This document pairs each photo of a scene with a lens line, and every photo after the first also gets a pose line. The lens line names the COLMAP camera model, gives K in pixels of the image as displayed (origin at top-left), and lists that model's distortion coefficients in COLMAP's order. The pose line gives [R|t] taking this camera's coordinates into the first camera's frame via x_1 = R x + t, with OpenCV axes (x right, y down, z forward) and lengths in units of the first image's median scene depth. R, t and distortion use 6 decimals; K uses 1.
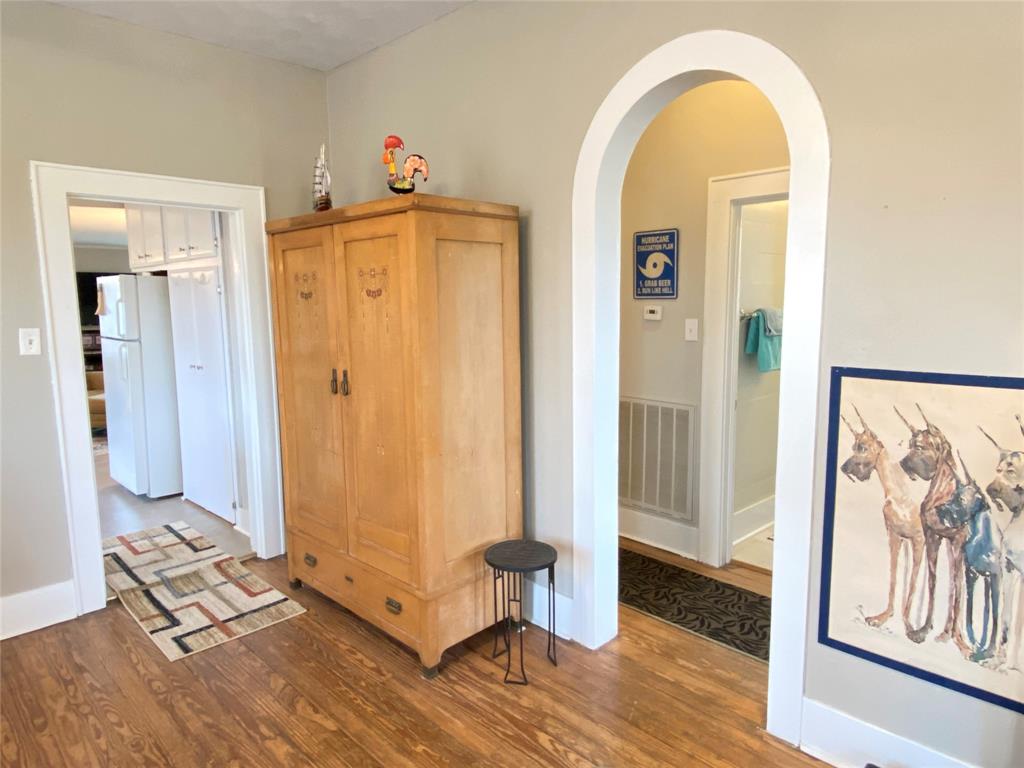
lens RADIAL K [[613.1, 0, 512.1], [0, 613.1, 382.0], [0, 0, 1]] dist [0.000830, -0.002837]
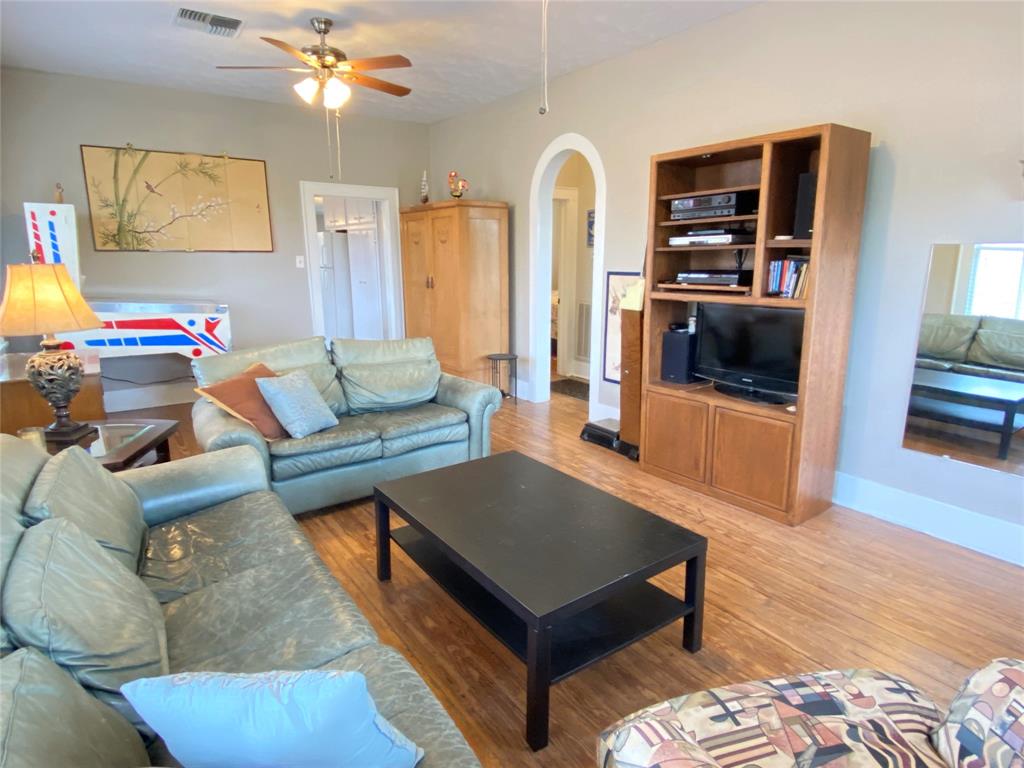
lens RADIAL K [[569.1, 0, 529.0], [0, 569.1, 375.8], [0, 0, 1]] dist [0.004499, -0.004621]
pose [[0.988303, 0.042838, -0.146364, 0.568842], [-0.031507, 0.996386, 0.078878, 0.237774], [0.149214, -0.073344, 0.986081, -1.464839]]
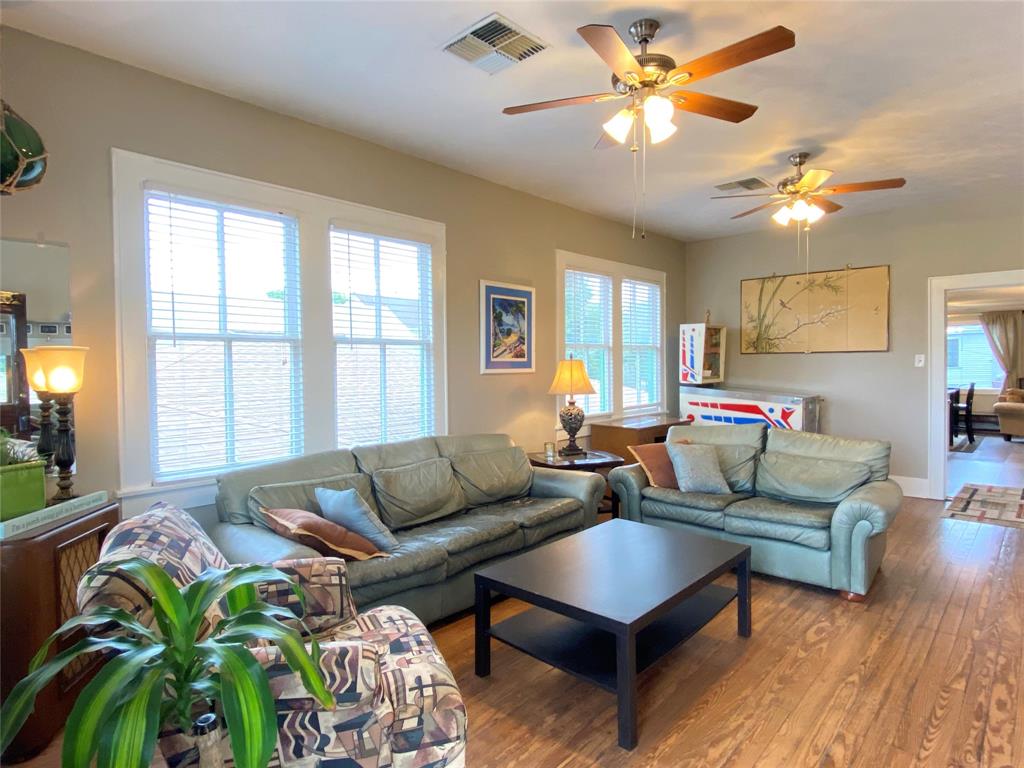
lens RADIAL K [[569.1, 0, 510.0], [0, 569.1, 380.7], [0, 0, 1]] dist [0.004499, -0.004621]
pose [[0.055423, 0.039350, -0.997687, 1.758928], [-0.122265, 0.991971, 0.032333, 0.159471], [0.990949, 0.120190, 0.059789, -0.728979]]
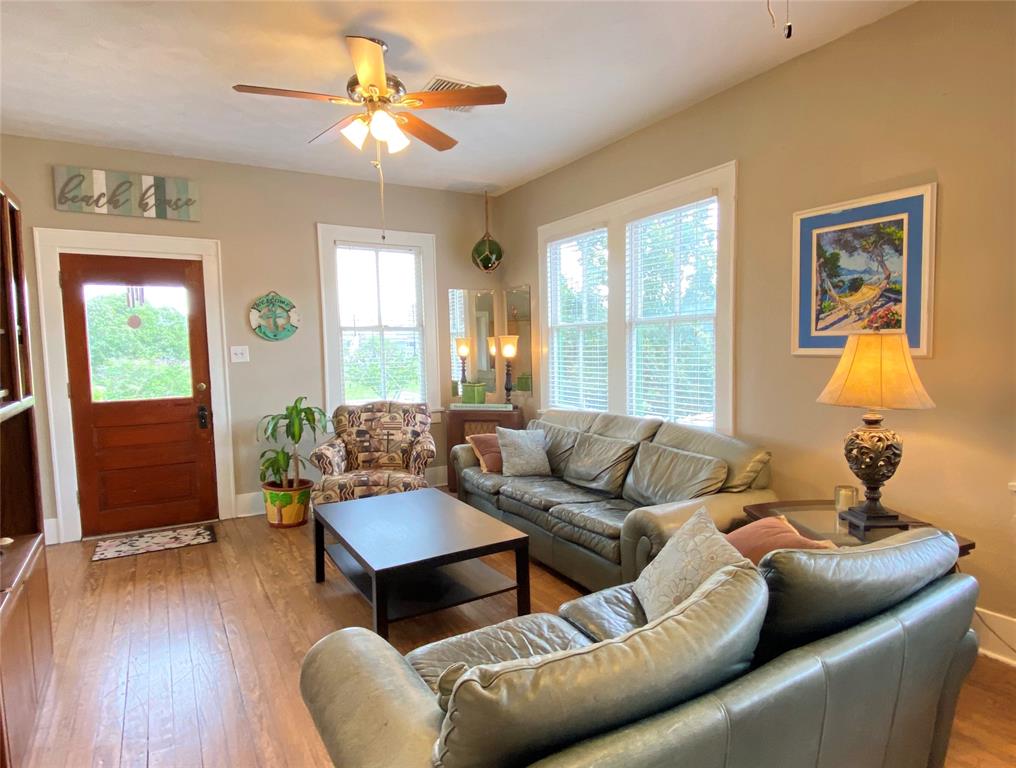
lens RADIAL K [[577.9, 0, 507.8], [0, 577.9, 383.2], [0, 0, 1]] dist [-0.025069, -0.007157]
pose [[-0.967656, 0.012849, 0.251945, -0.252905], [0.063080, 0.979301, 0.192331, -0.059415], [-0.244259, 0.202003, -0.948437, 1.027258]]
